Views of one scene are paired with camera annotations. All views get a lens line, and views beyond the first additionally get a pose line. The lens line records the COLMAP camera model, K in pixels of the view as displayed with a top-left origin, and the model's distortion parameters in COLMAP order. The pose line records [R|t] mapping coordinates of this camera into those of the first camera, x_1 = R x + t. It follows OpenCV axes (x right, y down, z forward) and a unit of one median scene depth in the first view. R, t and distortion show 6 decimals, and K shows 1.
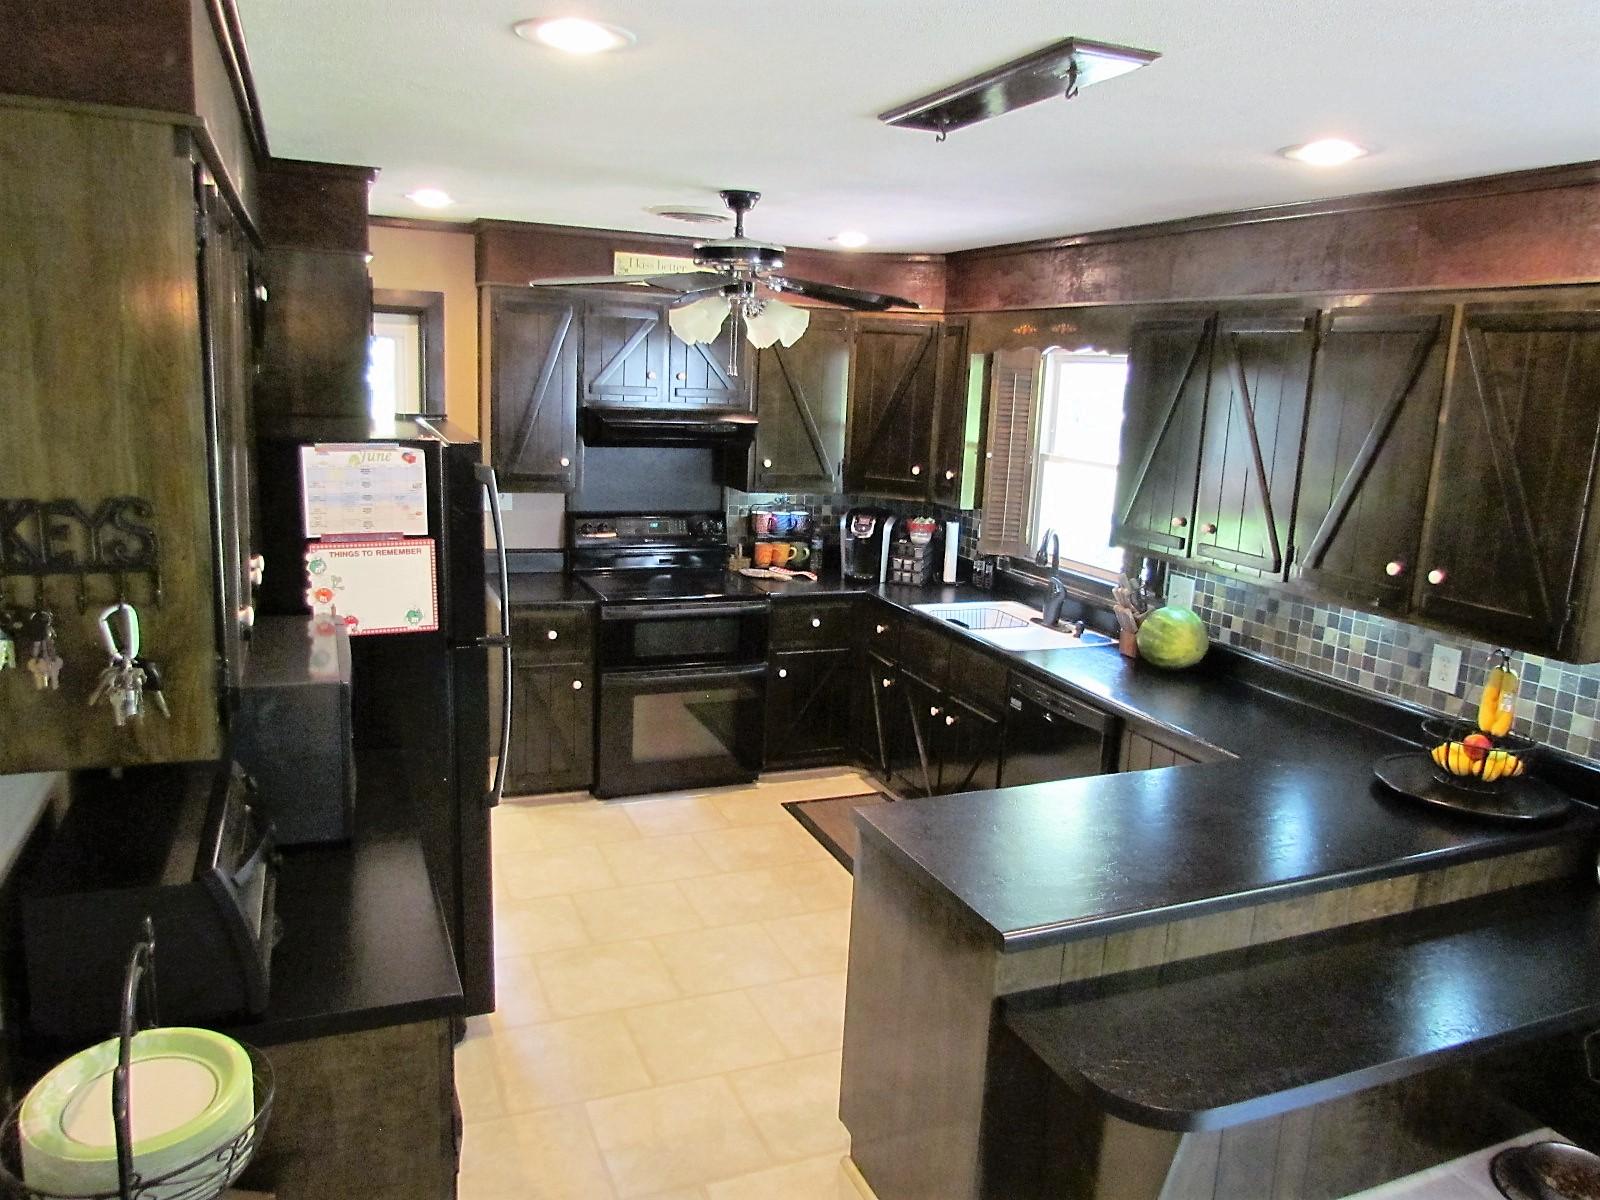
lens RADIAL K [[1138.4, 0, 802.3], [0, 1138.4, 605.2], [0, 0, 1]] dist [-0.024141, 0.004222]
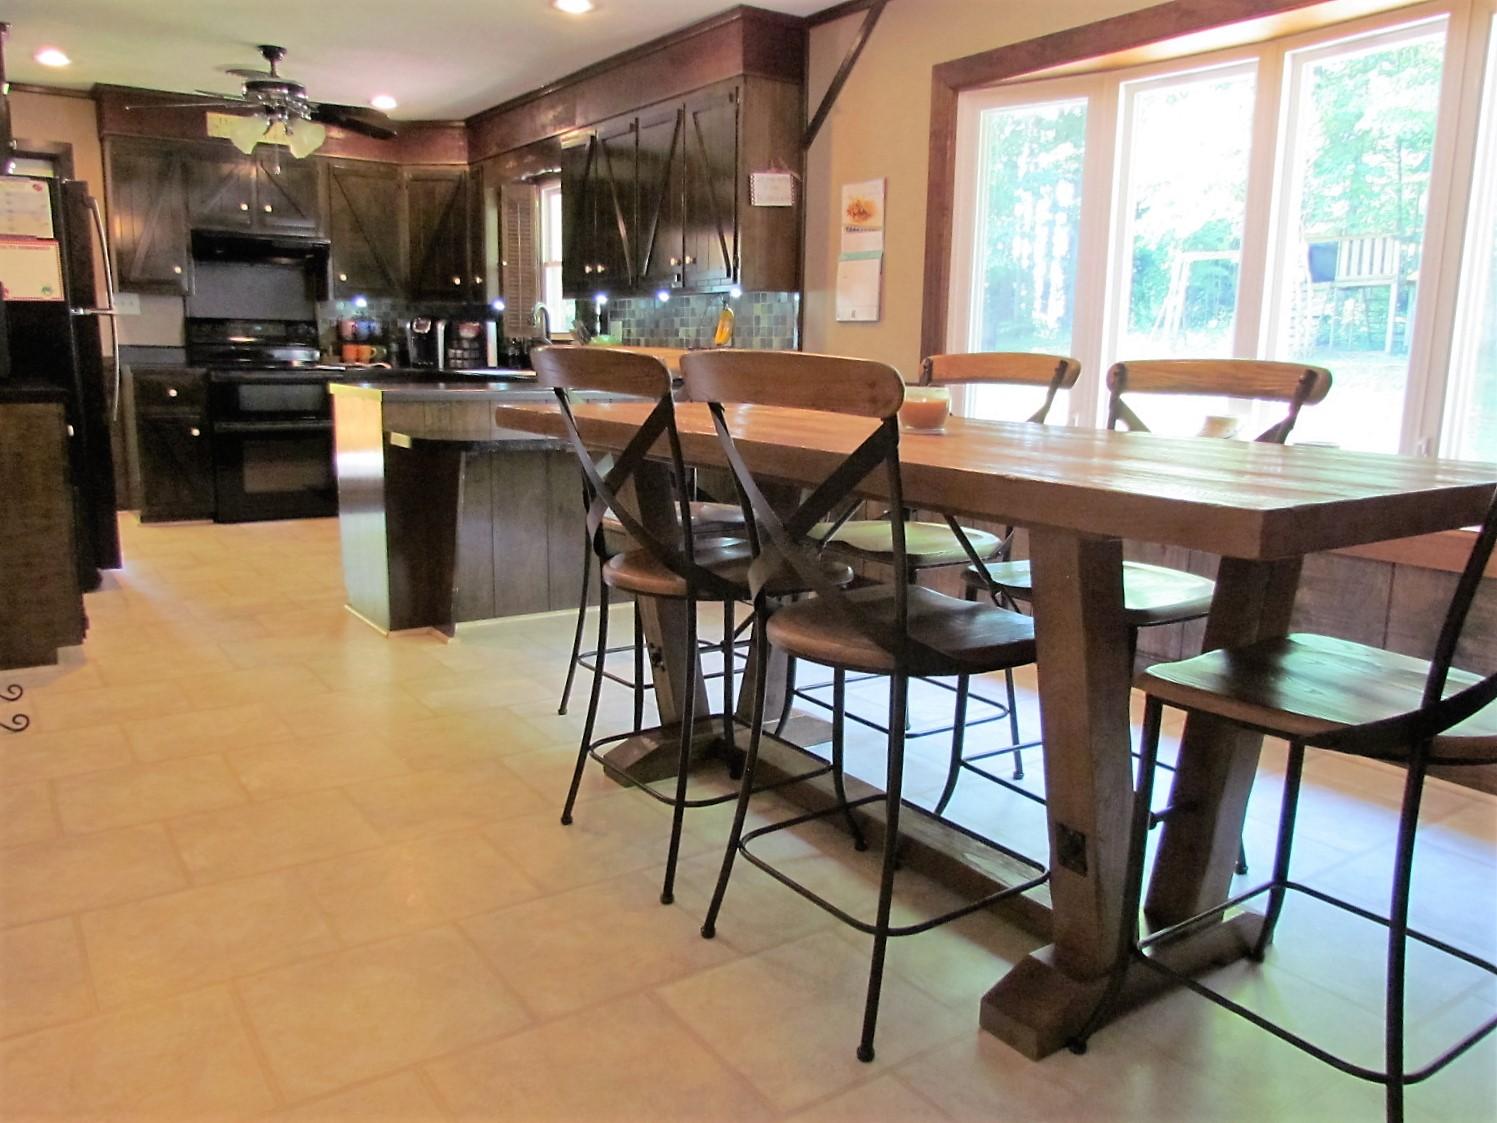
lens RADIAL K [[1142.9, 0, 741.4], [0, 1142.9, 555.5], [0, 0, 1]] dist [-0.018073, 0.000713]
pose [[0.980340, -0.062800, 0.187055, 0.172594], [0.067130, 0.997601, -0.016901, 0.279923], [-0.185545, 0.029126, 0.982204, -0.432425]]
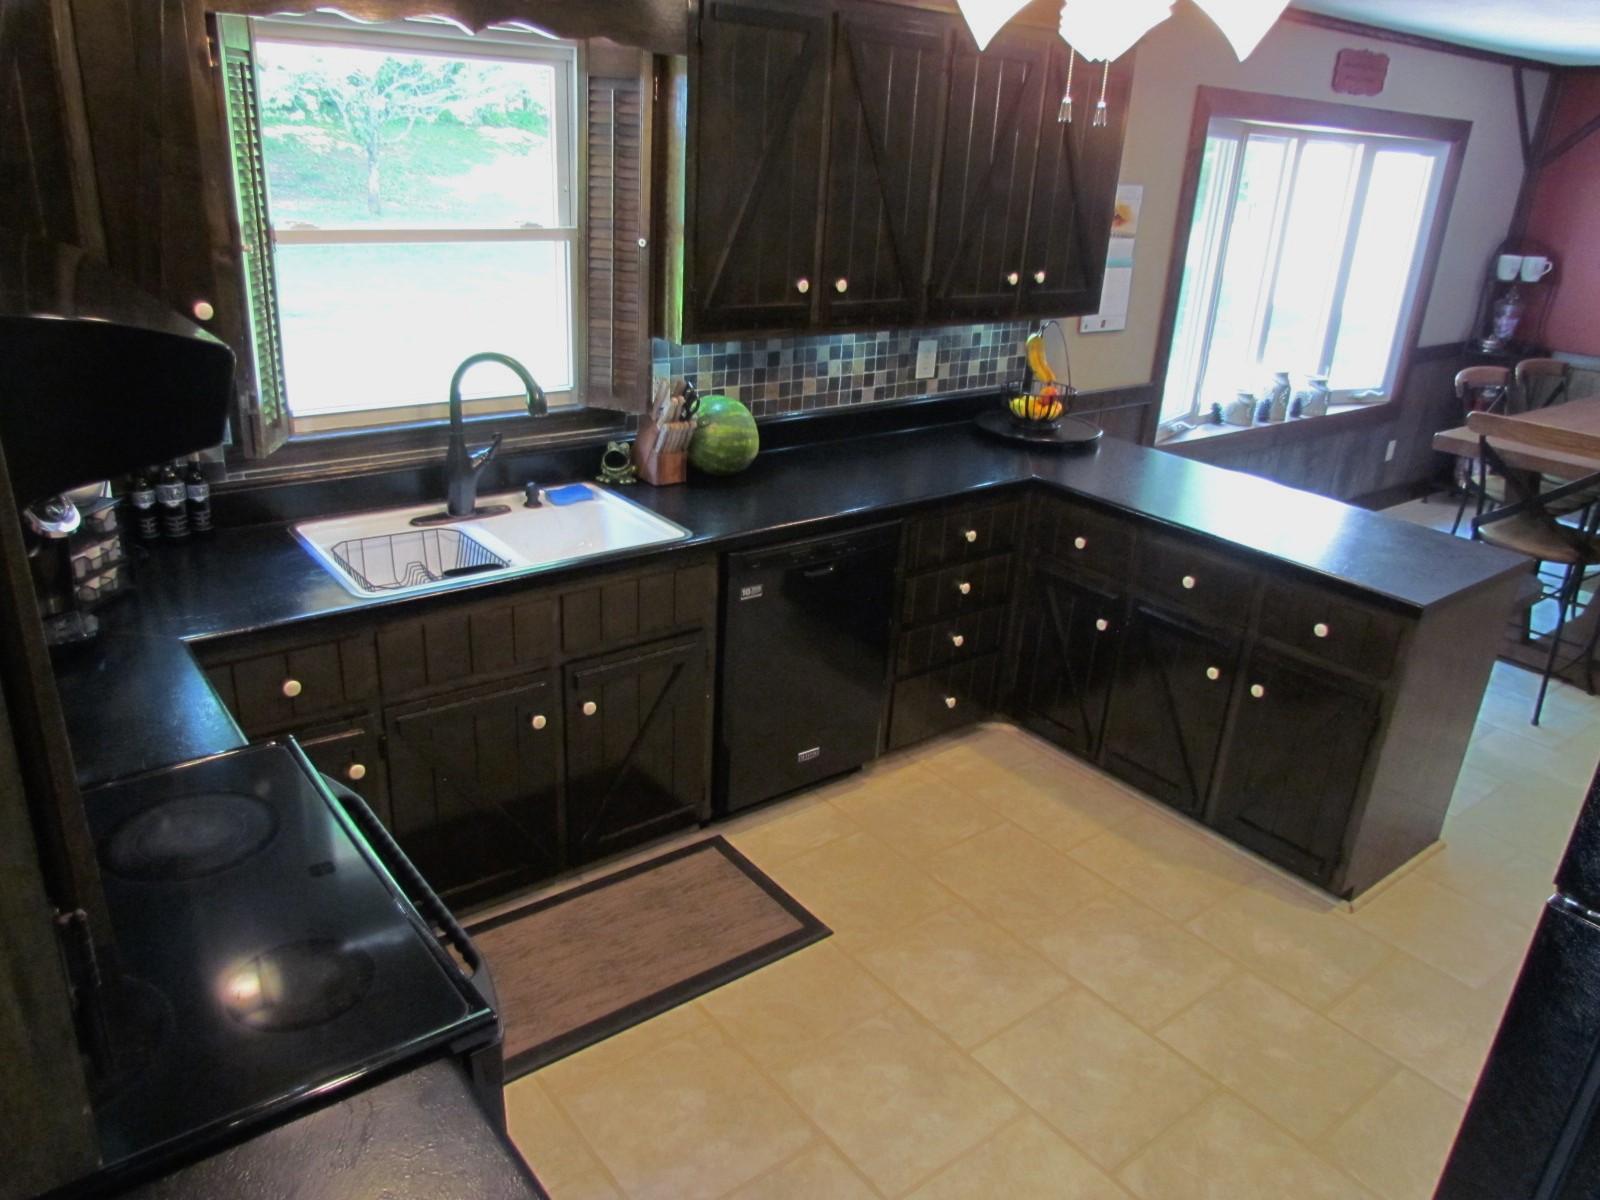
lens RADIAL K [[1138.4, 0, 792.3], [0, 1138.4, 601.0], [0, 0, 1]] dist [-0.024141, 0.004222]
pose [[-0.251085, -0.418175, 0.872976, -0.386241], [0.135399, 0.877827, 0.459442, -0.202340], [-0.958448, 0.233559, -0.163789, 0.963347]]
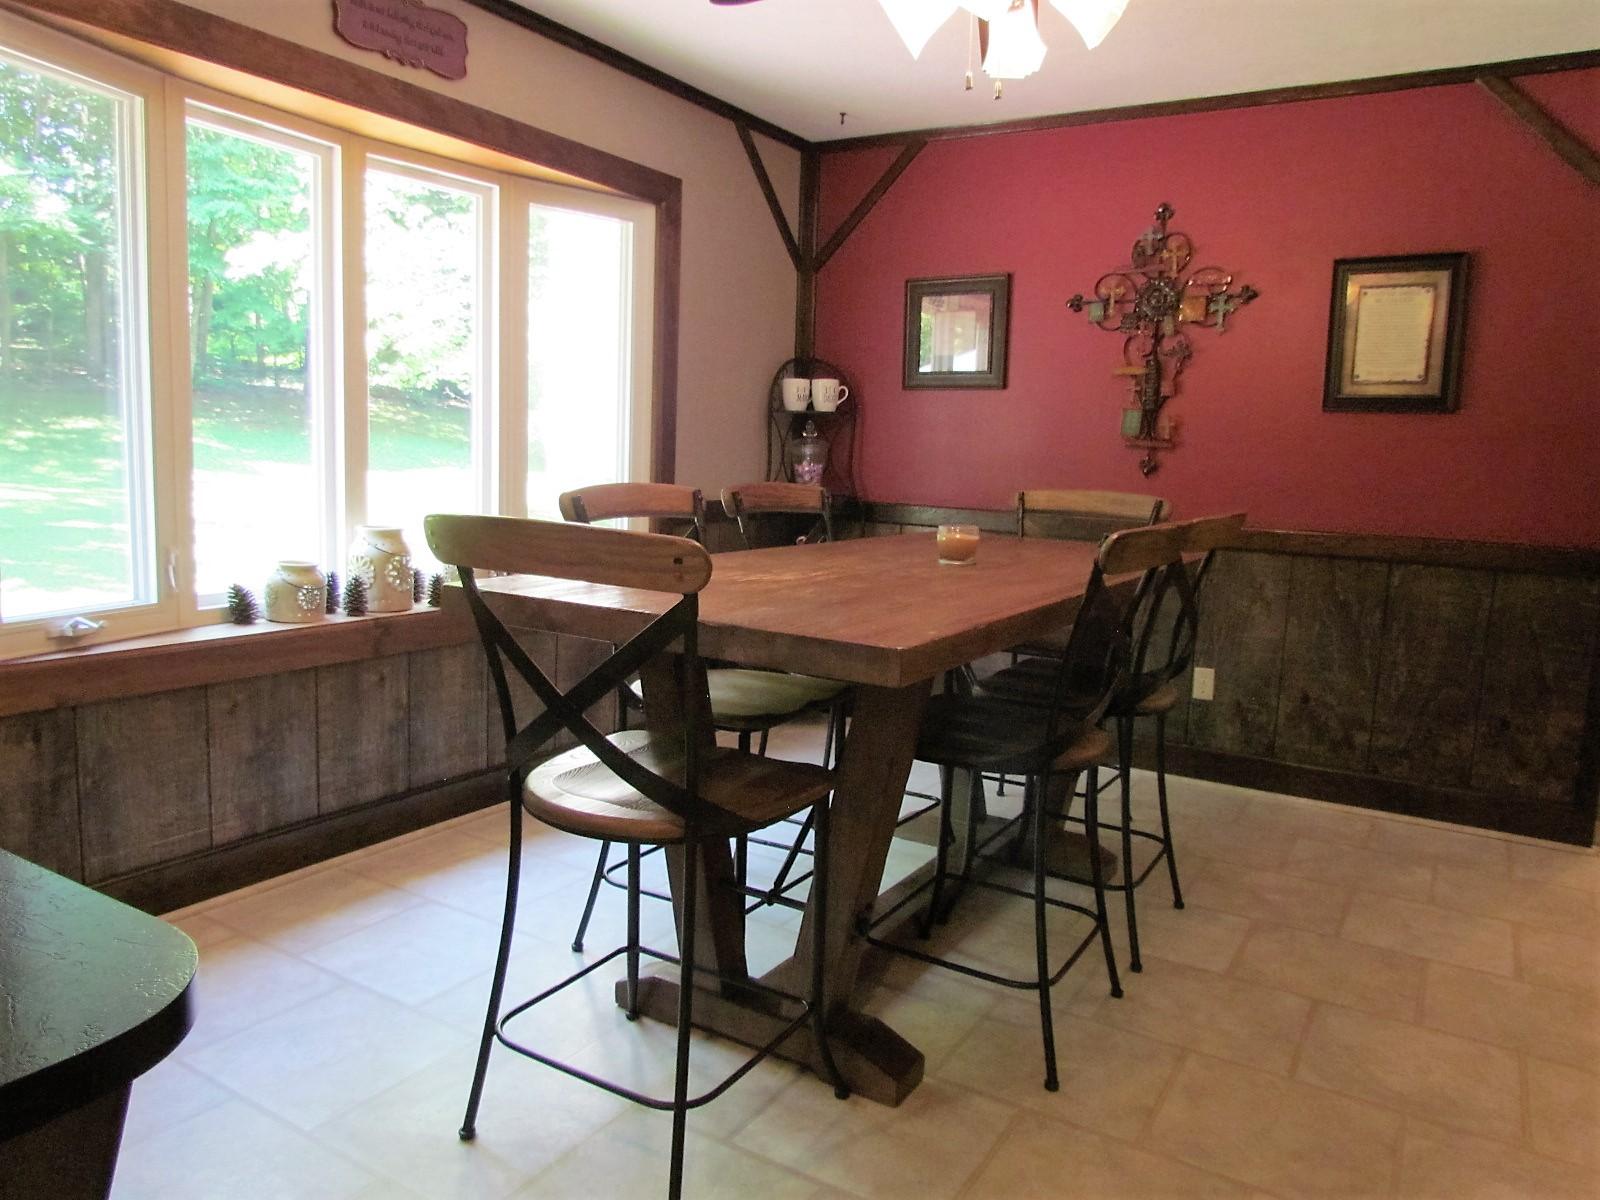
lens RADIAL K [[1138.4, 0, 791.5], [0, 1138.4, 589.4], [0, 0, 1]] dist [-0.024141, 0.004222]
pose [[-0.580395, -0.174082, 0.795510, -0.079140], [0.102332, 0.953549, 0.283325, 0.064635], [-0.807880, 0.245847, -0.535621, 0.403306]]
